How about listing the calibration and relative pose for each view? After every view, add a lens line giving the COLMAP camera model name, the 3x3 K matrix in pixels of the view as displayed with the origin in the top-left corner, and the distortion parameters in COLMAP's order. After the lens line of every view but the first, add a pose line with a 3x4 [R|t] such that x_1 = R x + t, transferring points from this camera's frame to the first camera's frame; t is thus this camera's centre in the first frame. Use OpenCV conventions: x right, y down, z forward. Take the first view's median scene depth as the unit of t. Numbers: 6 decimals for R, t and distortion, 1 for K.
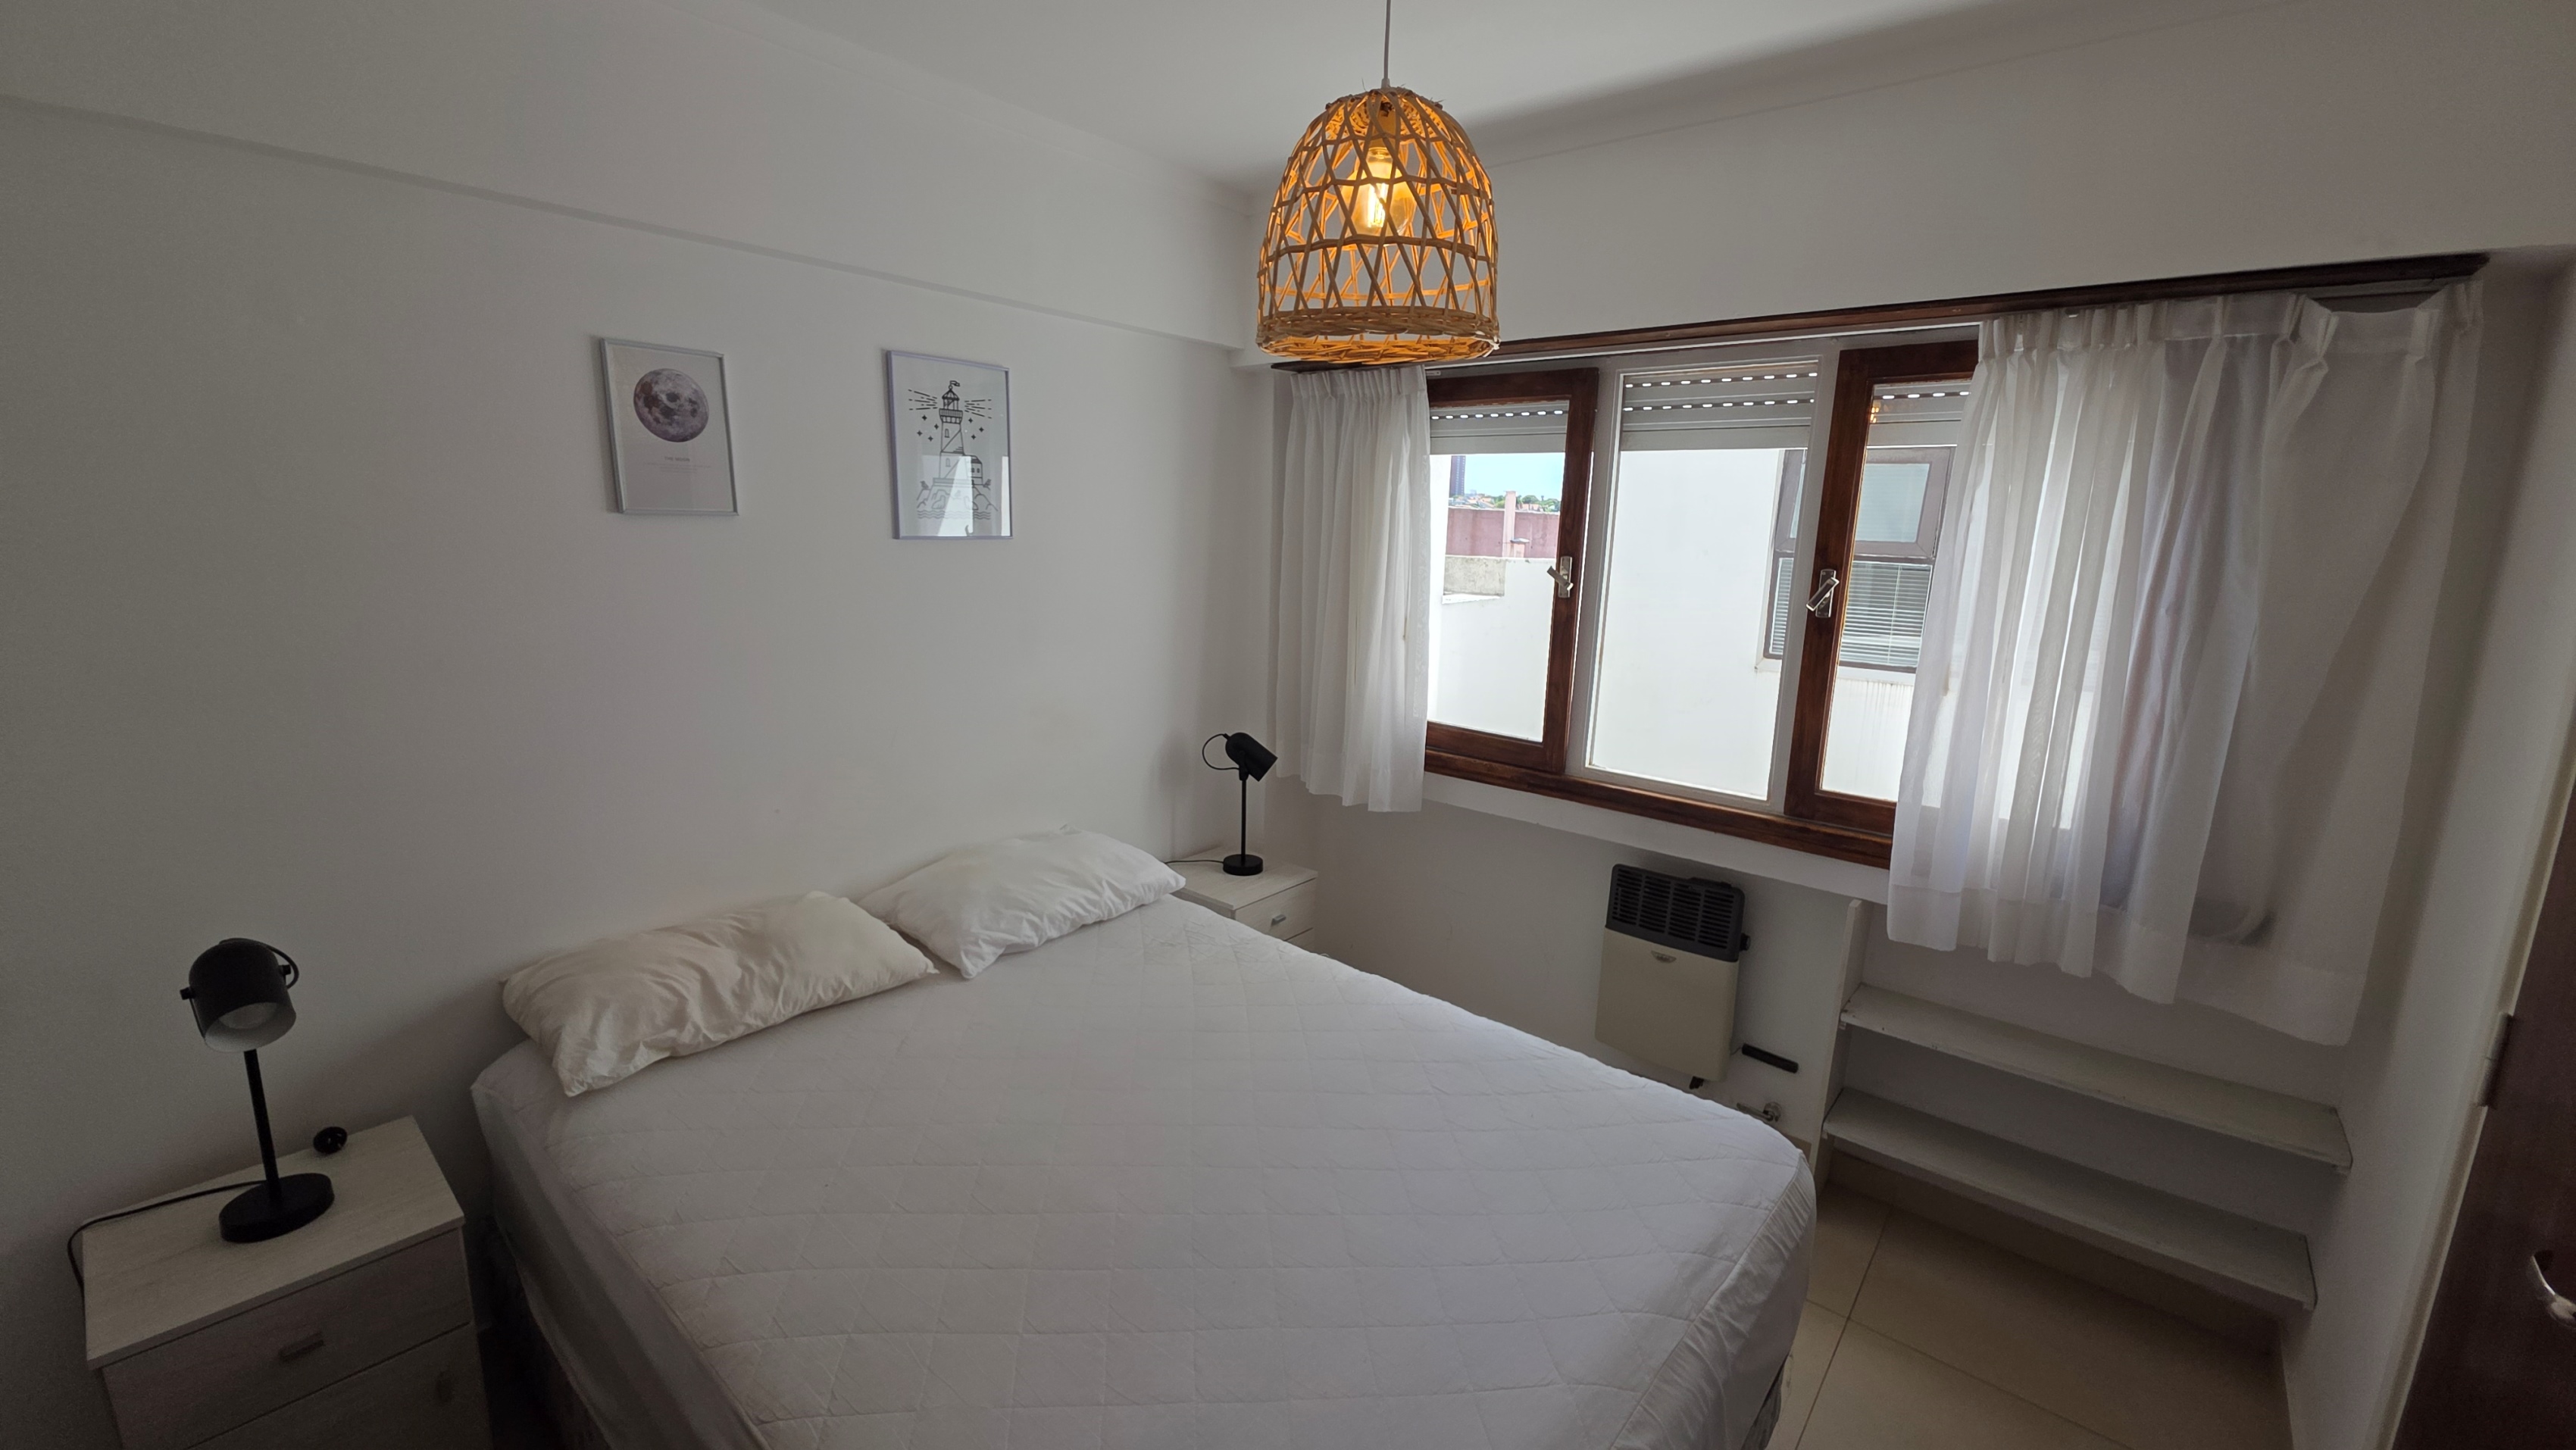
lens RADIAL K [[1034.4, 0, 1291.8], [0, 1034.4, 721.4], [0, 0, 1]] dist [0.006523, -0.000773]
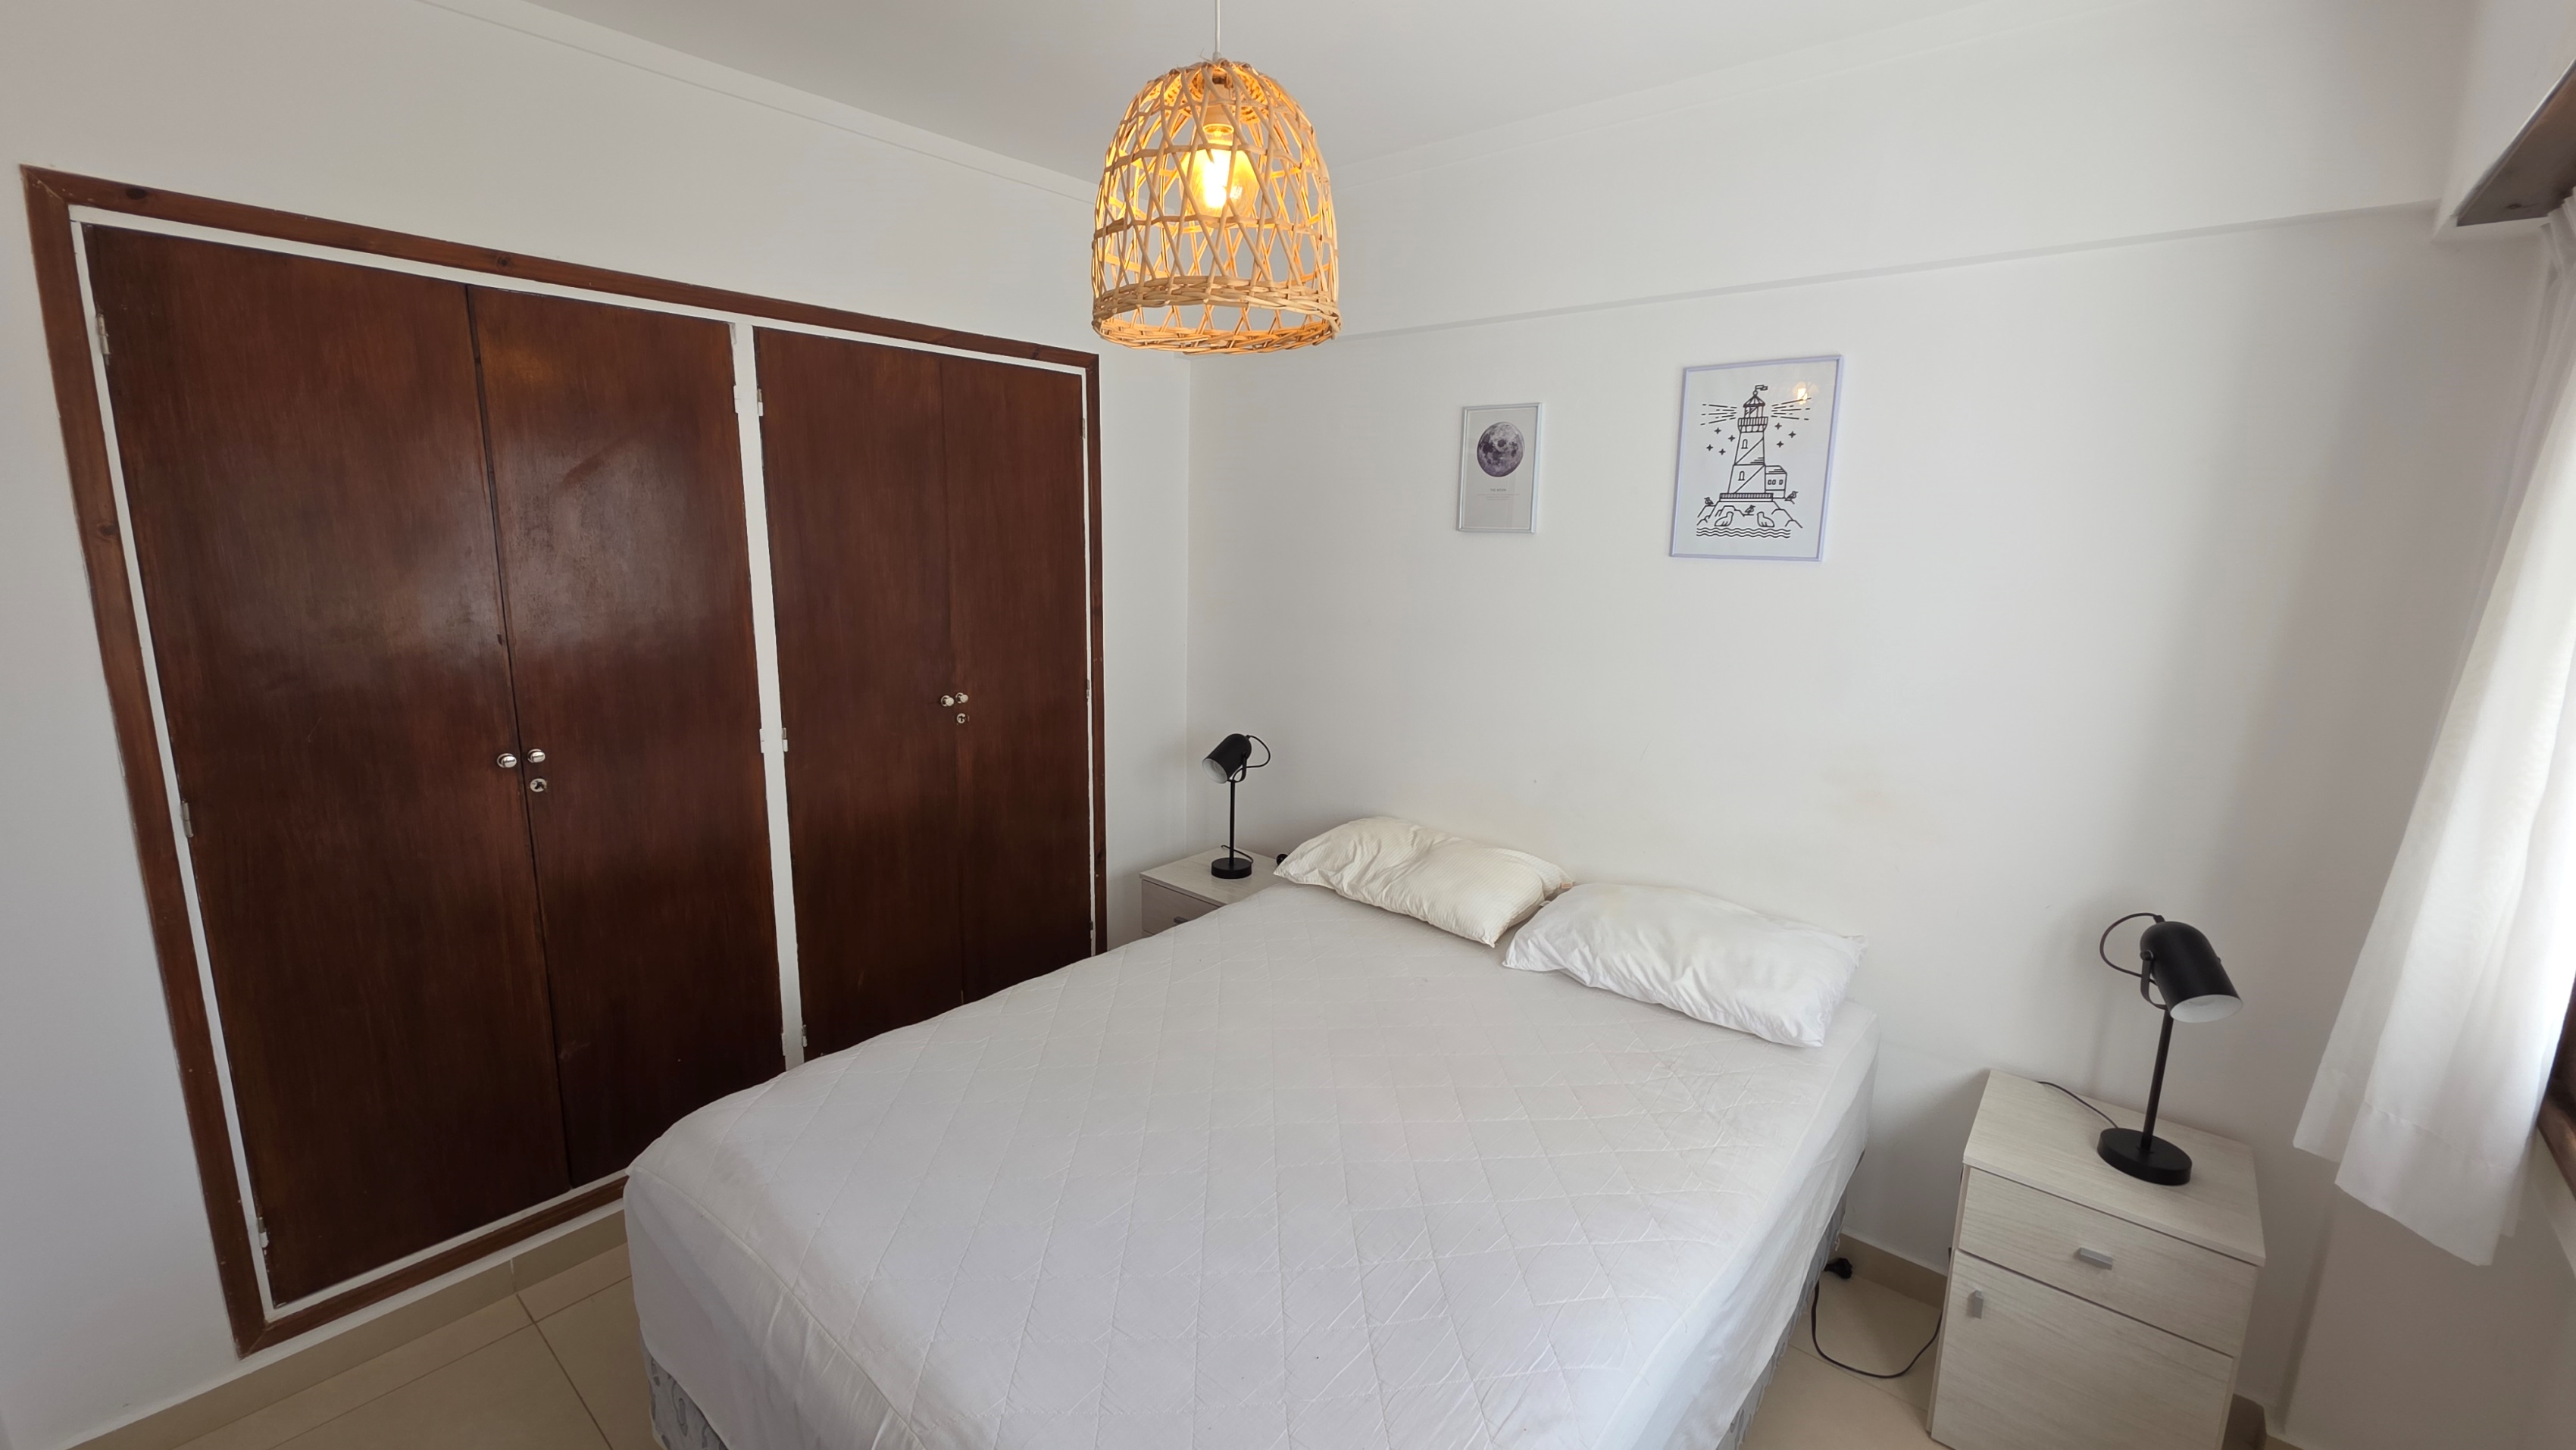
lens RADIAL K [[1034.4, 0, 1287.8], [0, 1034.4, 719.6], [0, 0, 1]] dist [0.006523, -0.000773]
pose [[-0.016942, 0.164273, -0.986269, 0.660345], [-0.209696, 0.963890, 0.164148, -0.115036], [0.977620, 0.209598, 0.018117, 0.678212]]
